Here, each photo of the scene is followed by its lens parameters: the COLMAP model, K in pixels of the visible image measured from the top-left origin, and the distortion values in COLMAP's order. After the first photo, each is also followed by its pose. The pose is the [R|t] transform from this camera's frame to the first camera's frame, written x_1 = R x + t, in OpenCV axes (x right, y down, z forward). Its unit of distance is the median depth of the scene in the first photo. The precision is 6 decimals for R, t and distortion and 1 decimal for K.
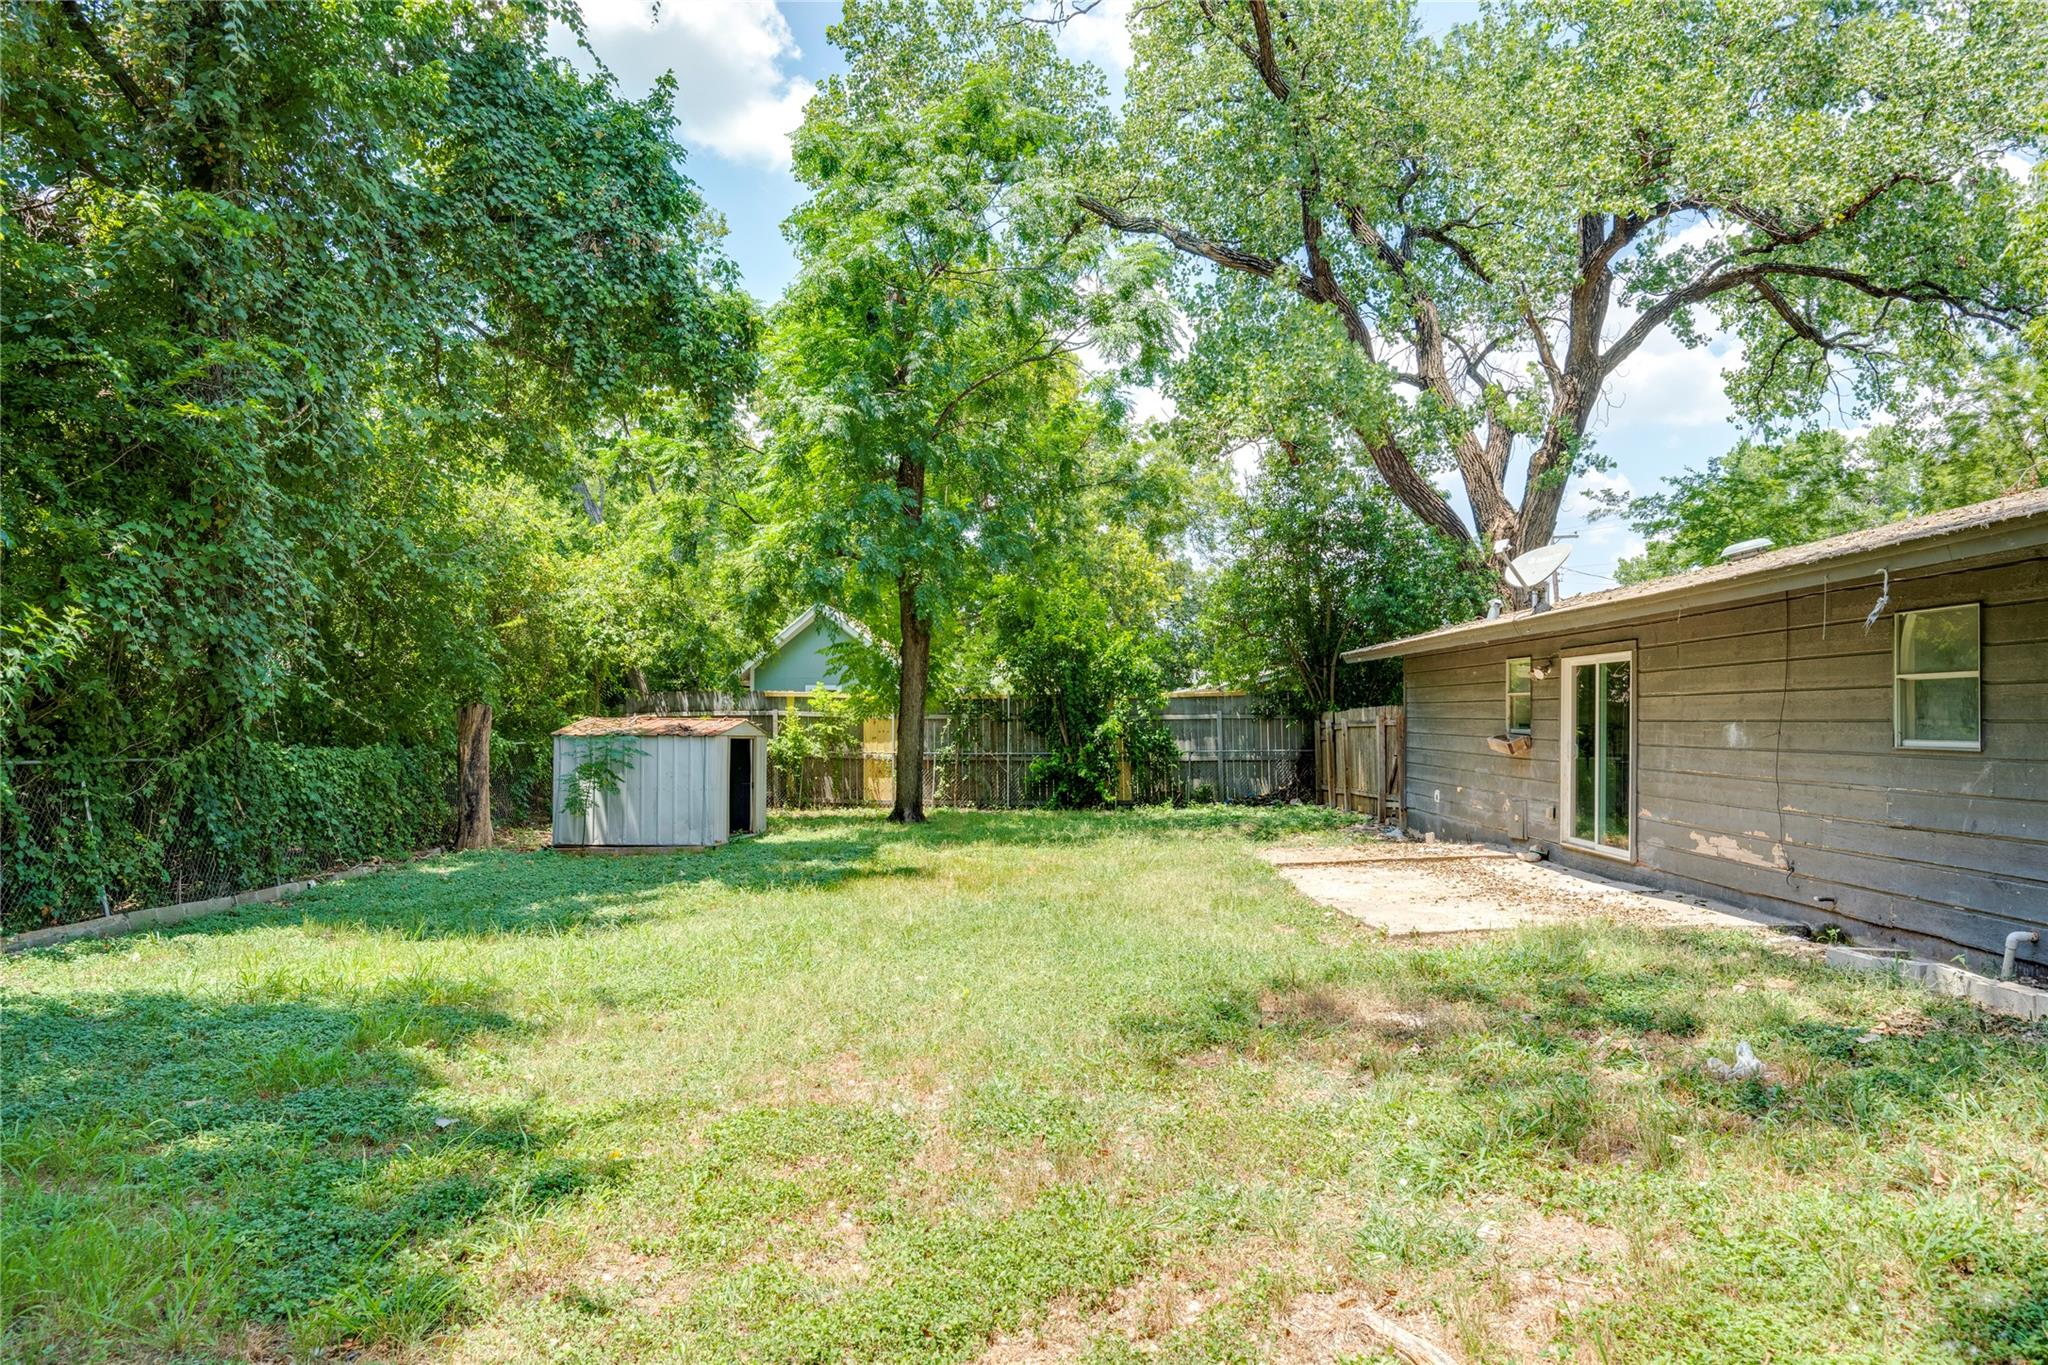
lens RADIAL K [[1371.4, 0, 1013.2], [0, 1371.4, 698.5], [0, 0, 1]] dist [-0.002001, -0.000641]
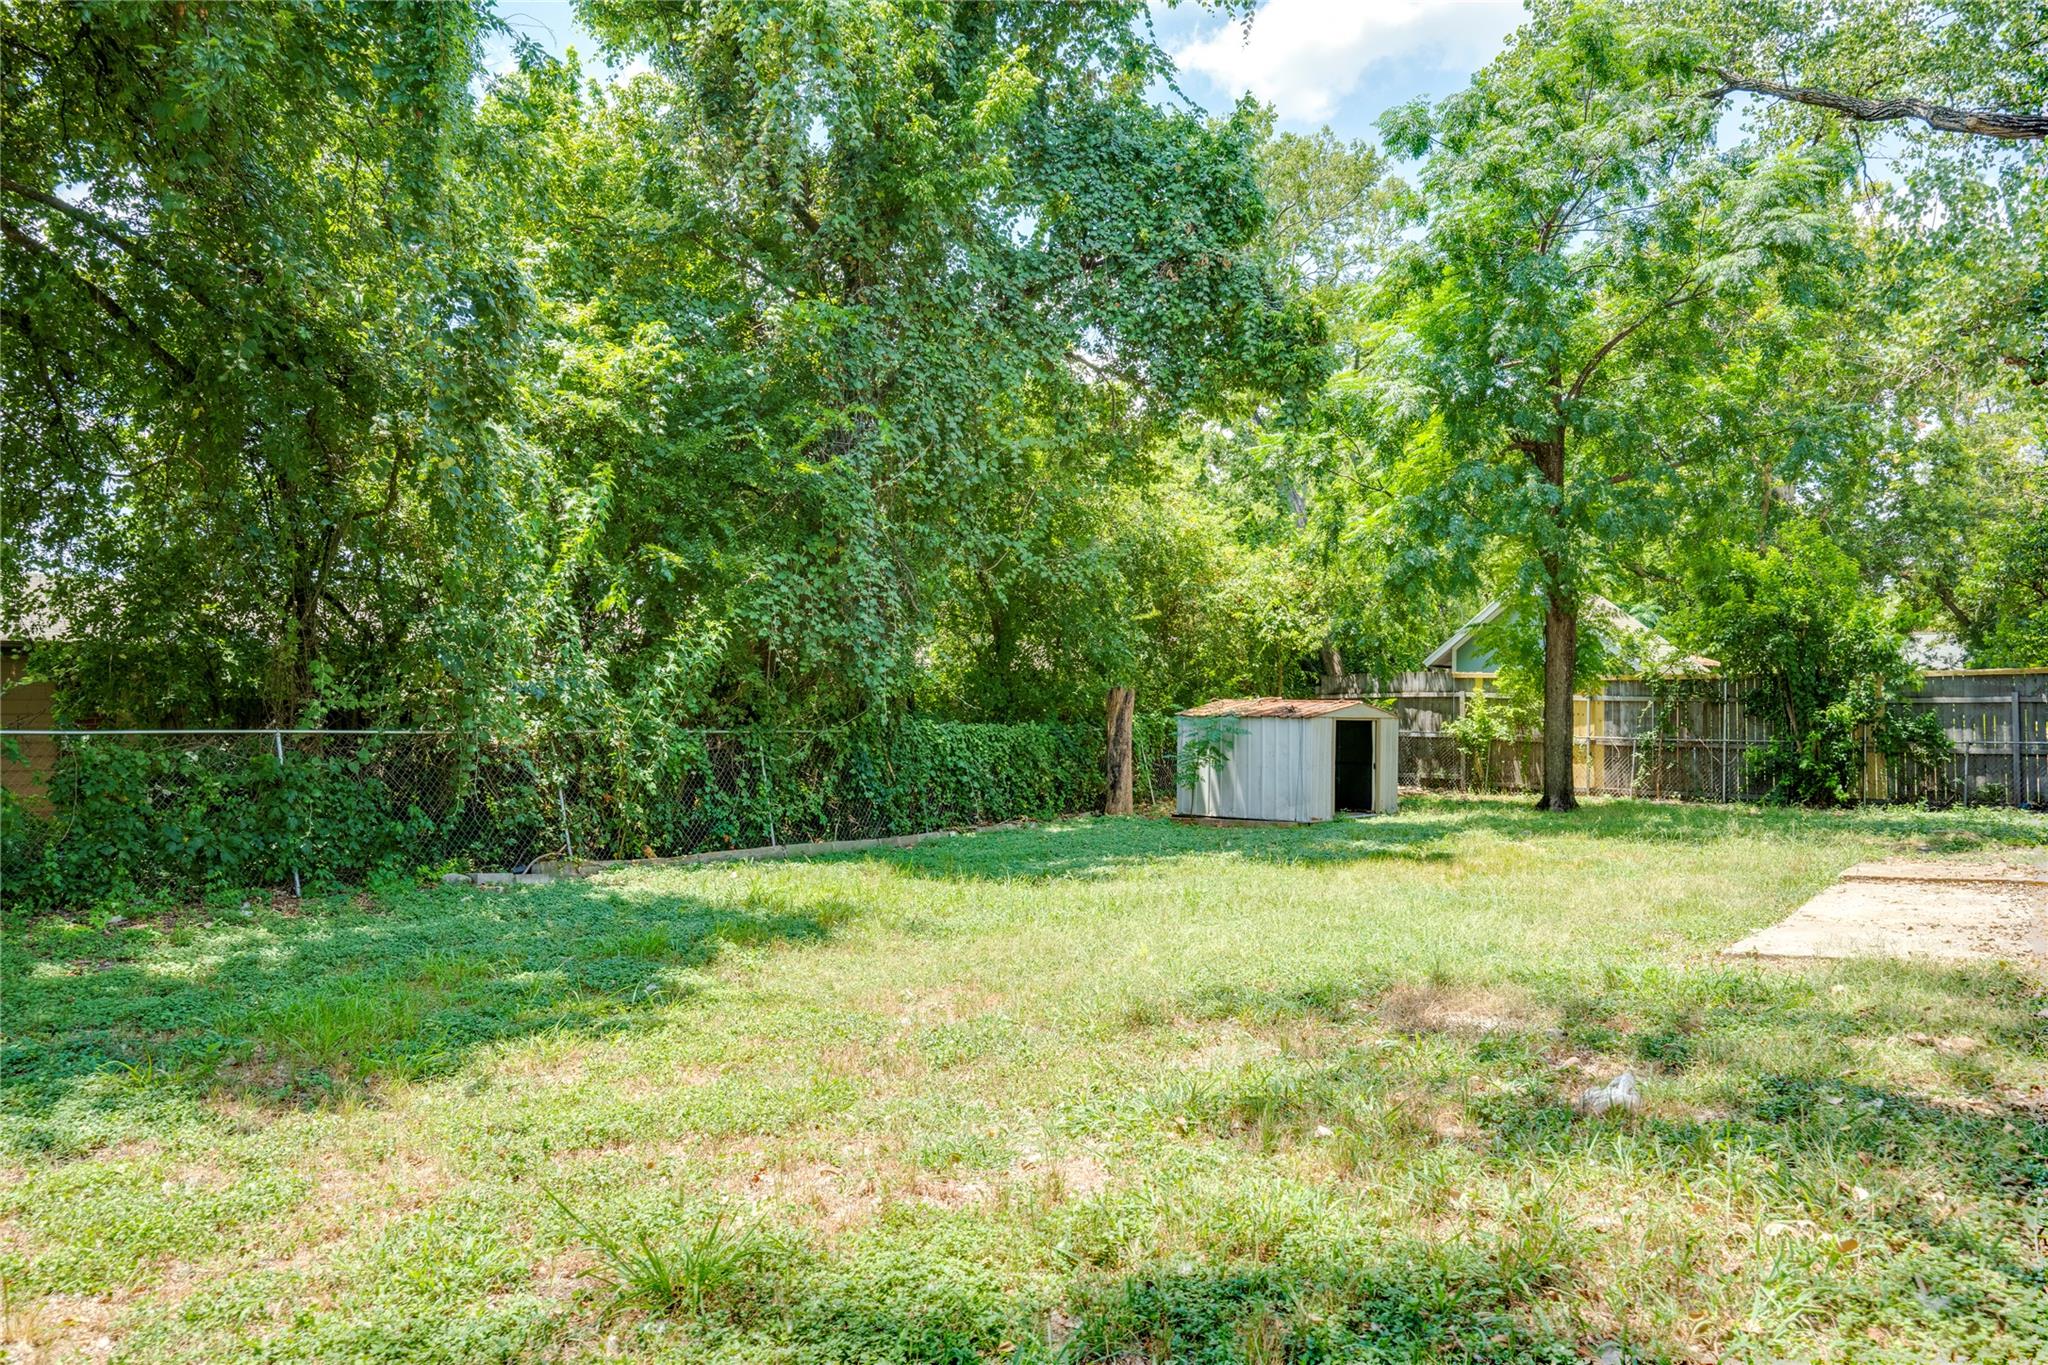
lens RADIAL K [[1371.4, 0, 1013.2], [0, 1371.4, 698.5], [0, 0, 1]] dist [-0.002001, -0.000641]
pose [[0.826499, 0.002798, -0.562931, 0.185884], [0.005600, 0.999897, 0.013193, -0.002263], [0.562910, -0.014056, 0.826399, 0.010672]]
